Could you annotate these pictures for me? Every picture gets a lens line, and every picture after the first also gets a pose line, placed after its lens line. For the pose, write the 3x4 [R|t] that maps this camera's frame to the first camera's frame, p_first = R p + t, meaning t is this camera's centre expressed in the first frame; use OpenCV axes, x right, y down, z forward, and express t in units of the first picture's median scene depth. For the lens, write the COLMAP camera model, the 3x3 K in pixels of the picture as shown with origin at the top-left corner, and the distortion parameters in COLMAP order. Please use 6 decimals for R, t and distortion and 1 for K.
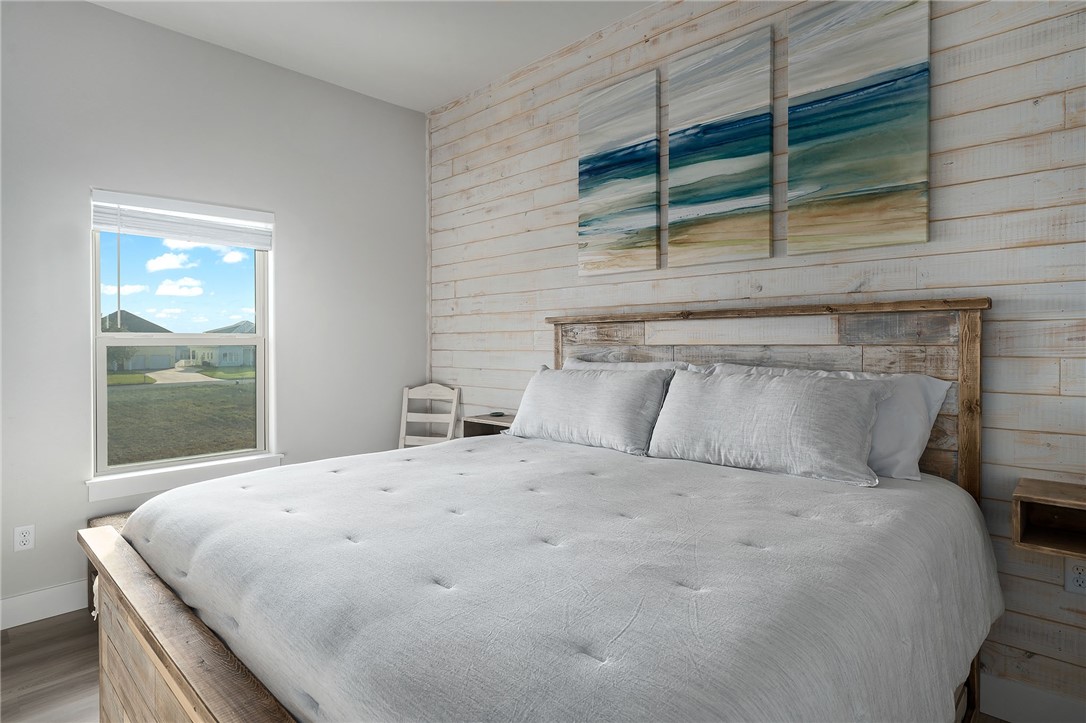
lens RADIAL K [[575.5, 0, 543.0], [0, 575.5, 361.5], [0, 0, 1]] dist [-0.000537, -0.000066]
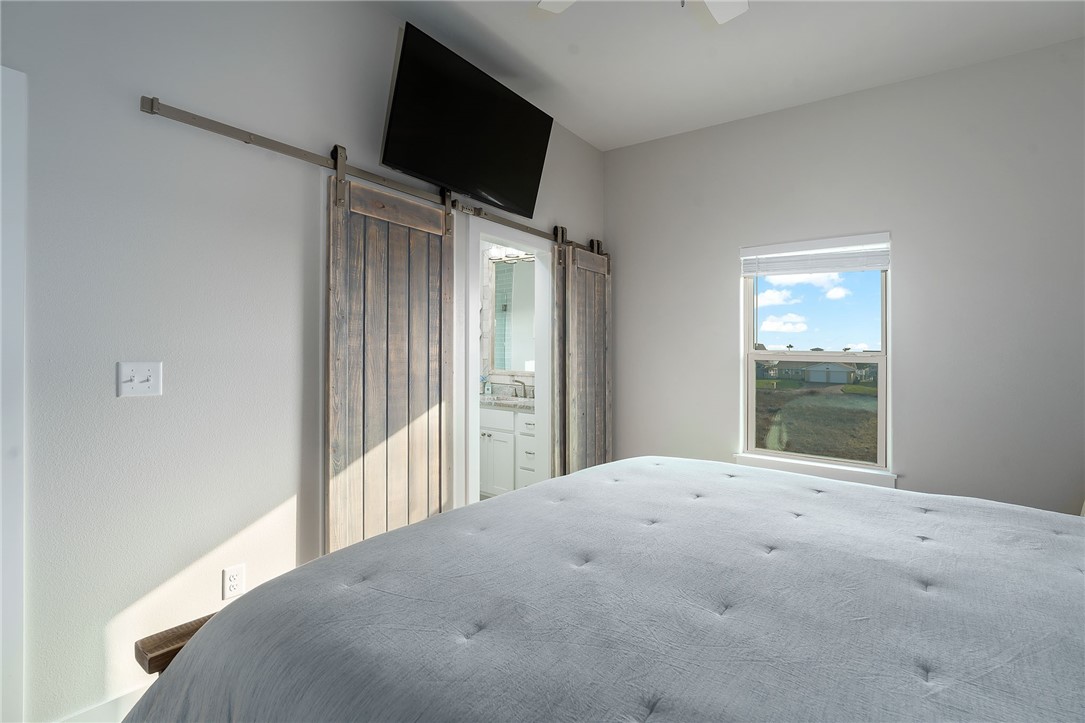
lens RADIAL K [[502.3, 0, 544.2], [0, 502.3, 350.5], [0, 0, 1]] dist [-0.021825, -0.000032]
pose [[0.129046, 0.005036, -0.991626, 0.708637], [-0.058132, 0.998306, -0.002495, -0.030585], [0.989933, 0.057967, 0.129121, 0.680136]]
